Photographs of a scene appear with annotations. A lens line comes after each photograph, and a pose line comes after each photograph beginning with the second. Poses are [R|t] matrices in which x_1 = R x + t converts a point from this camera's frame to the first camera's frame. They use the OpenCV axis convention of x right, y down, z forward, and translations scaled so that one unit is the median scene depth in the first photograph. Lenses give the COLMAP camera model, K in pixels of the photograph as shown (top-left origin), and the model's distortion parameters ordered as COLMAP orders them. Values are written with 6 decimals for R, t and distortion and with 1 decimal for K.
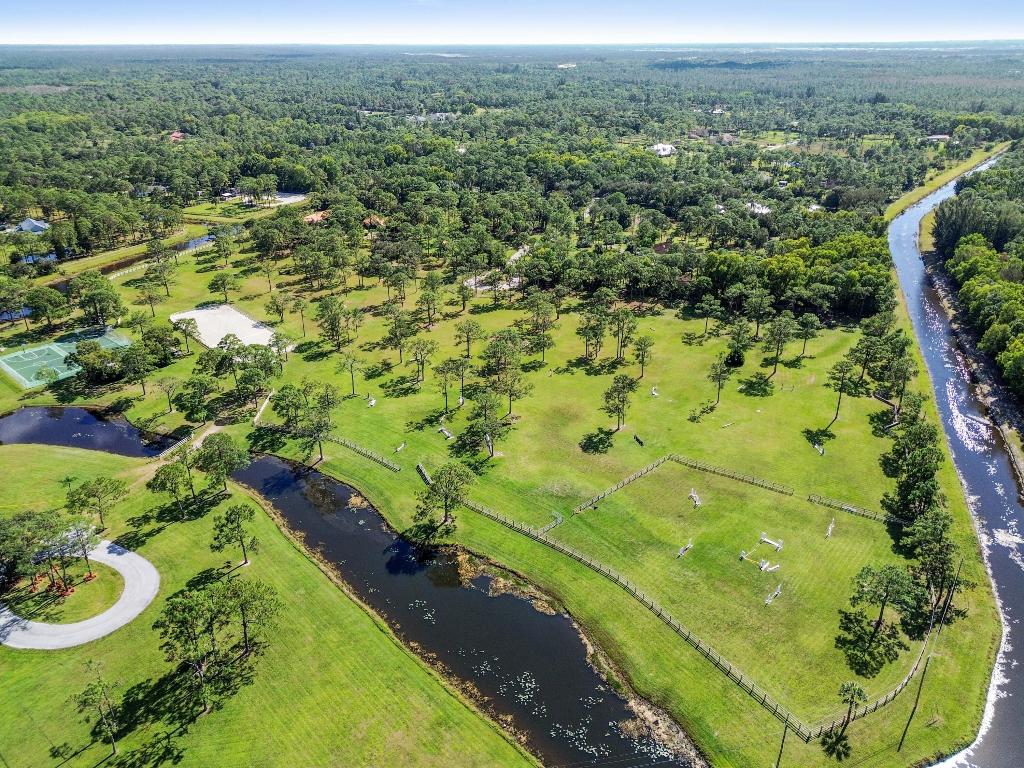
lens RADIAL K [[722.8, 0, 512.0], [0, 722.8, 384.0], [0, 0, 1]] dist [0.069342, -0.064849]
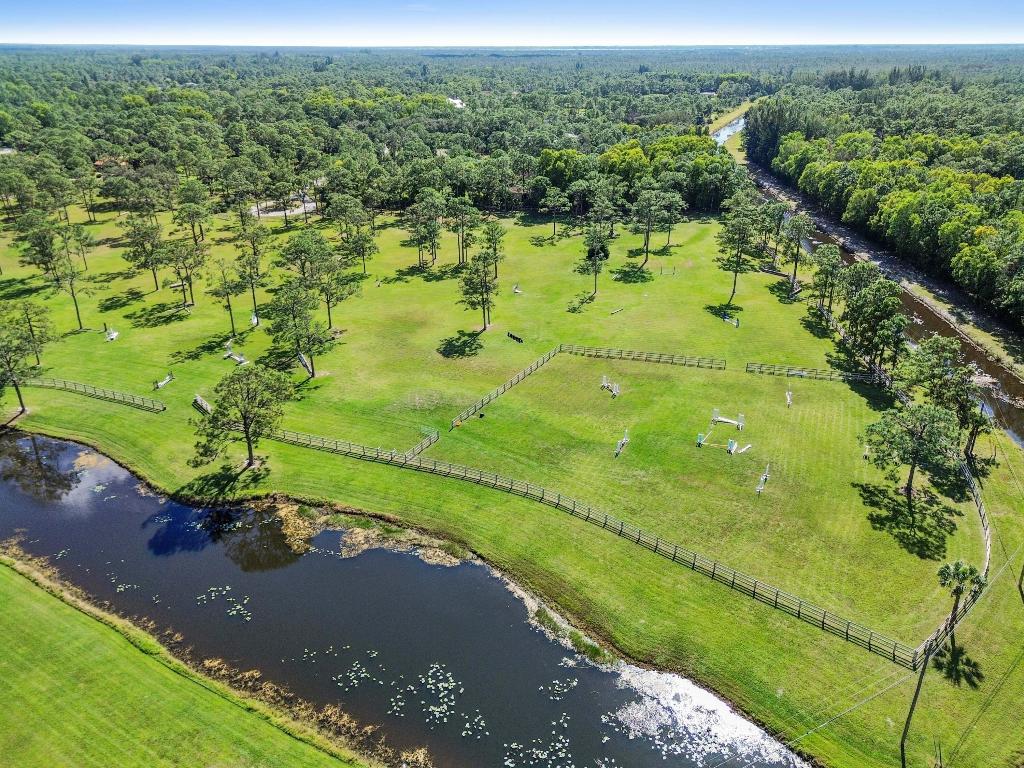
lens RADIAL K [[722.8, 0, 512.0], [0, 722.8, 384.0], [0, 0, 1]] dist [0.069342, -0.064849]
pose [[0.956991, -0.114451, 0.266587, -0.034452], [0.117218, 0.993091, 0.005566, 0.136079], [-0.265382, 0.025922, 0.963795, 0.322448]]
